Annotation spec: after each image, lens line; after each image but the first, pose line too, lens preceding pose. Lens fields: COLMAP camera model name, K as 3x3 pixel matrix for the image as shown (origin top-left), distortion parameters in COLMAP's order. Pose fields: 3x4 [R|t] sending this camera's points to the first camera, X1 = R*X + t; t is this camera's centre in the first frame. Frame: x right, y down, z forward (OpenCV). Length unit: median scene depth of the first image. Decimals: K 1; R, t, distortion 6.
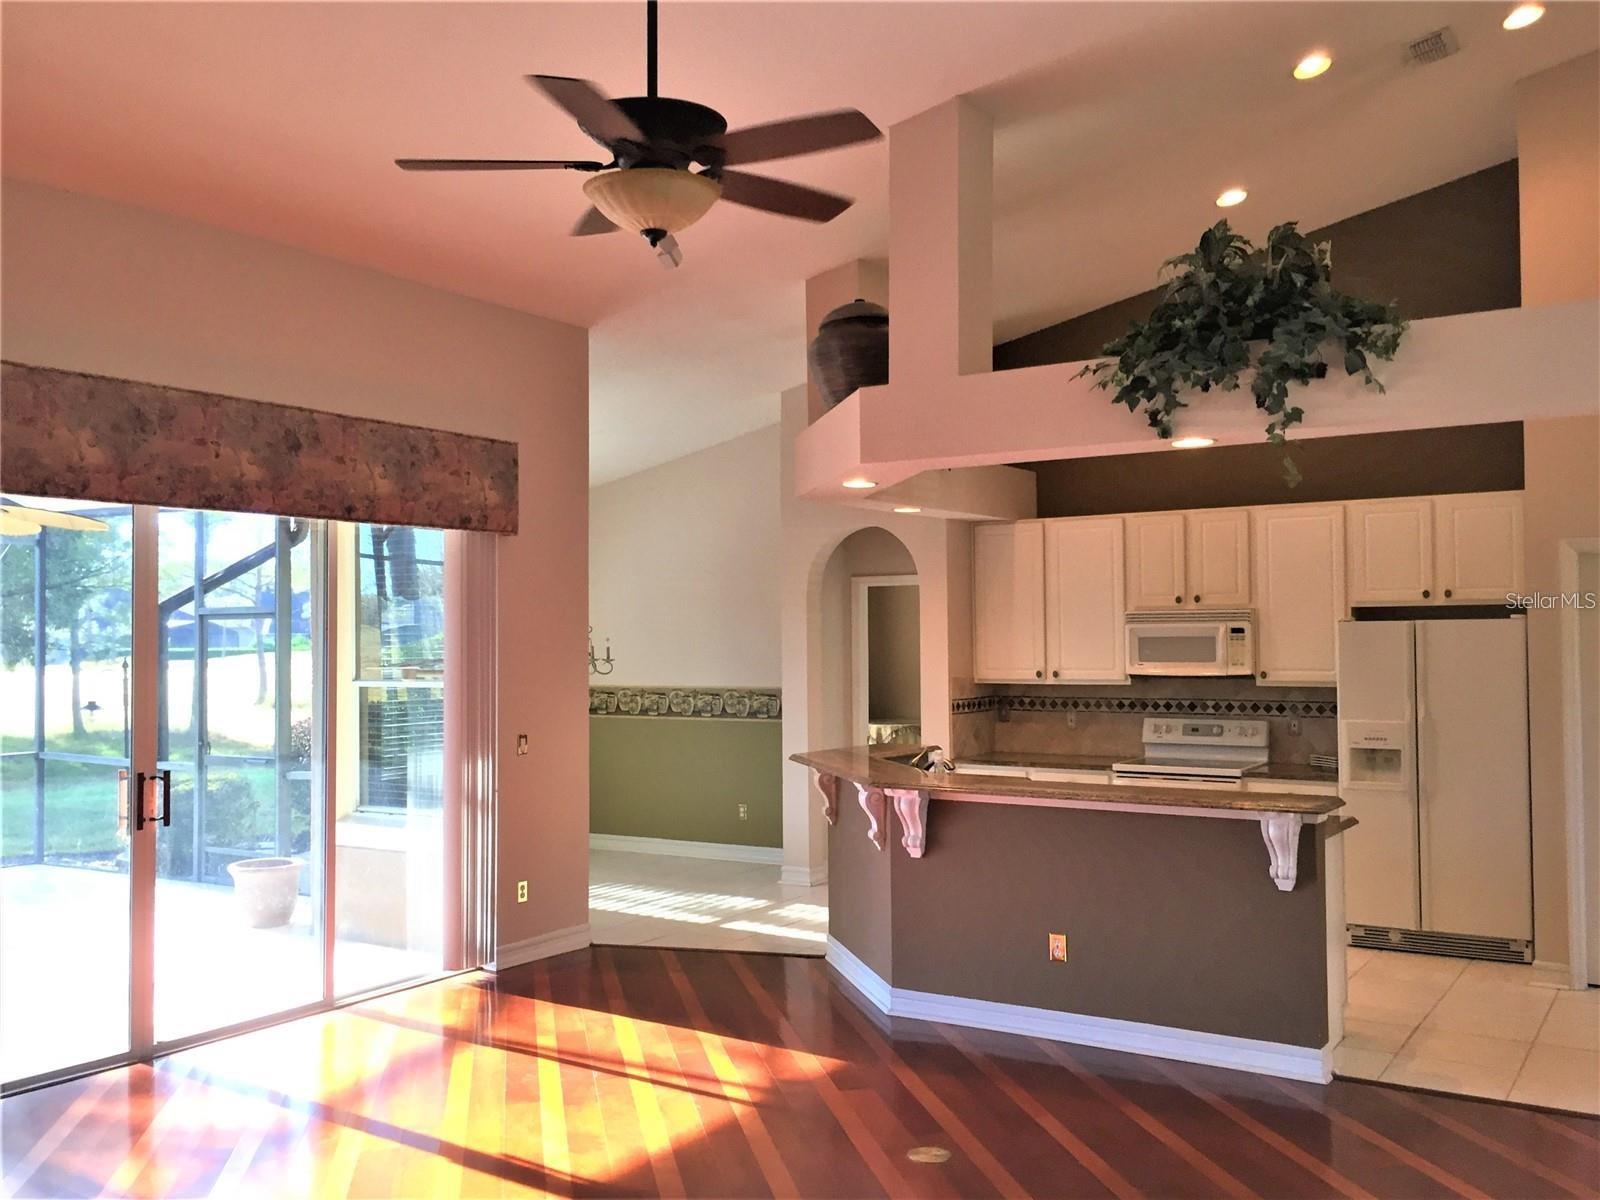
lens RADIAL K [[1391.3, 0, 800.0], [0, 1391.3, 600.0], [0, 0, 1]] dist [0.100749, -0.159338]
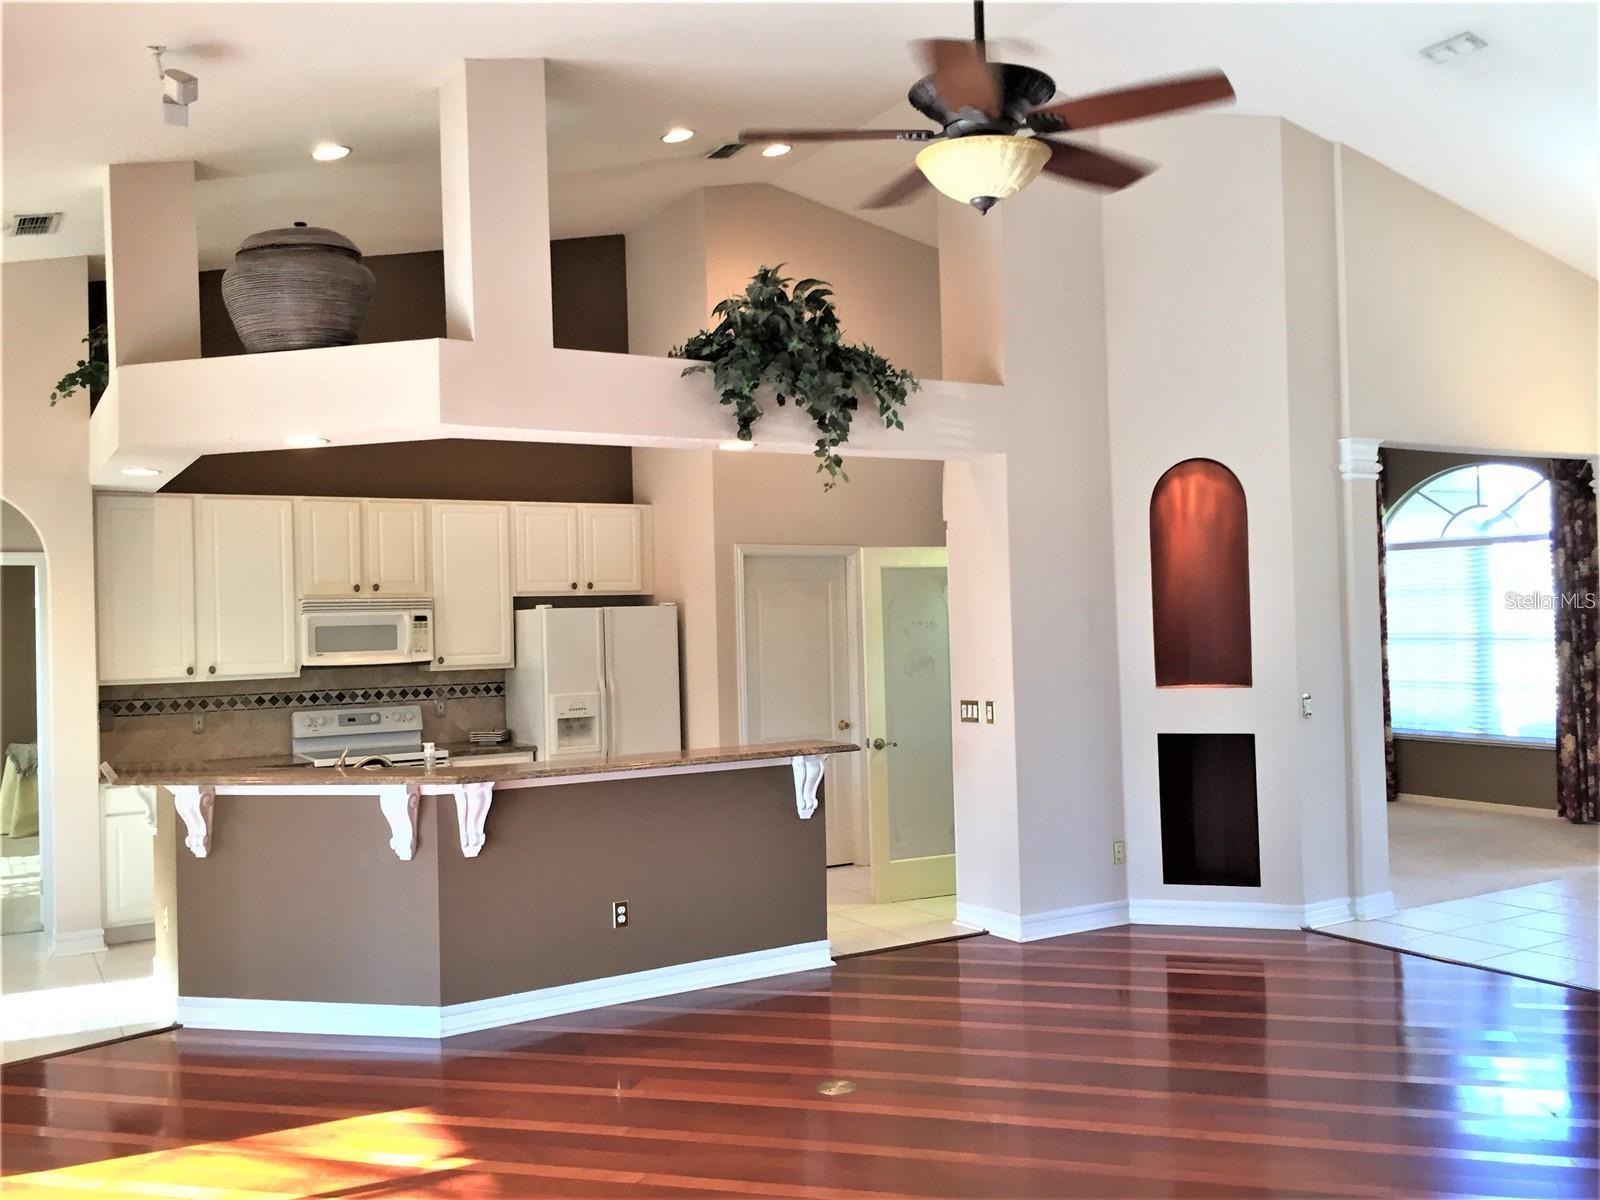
lens RADIAL K [[1365.5, 0, 800.0], [0, 1365.5, 600.0], [0, 0, 1]] dist [0.006851, 0.002303]
pose [[0.455519, 0.010018, 0.890170, -0.449787], [-0.004344, 0.999950, -0.009031, 0.015800], [-0.890216, 0.000247, 0.455539, 0.286817]]
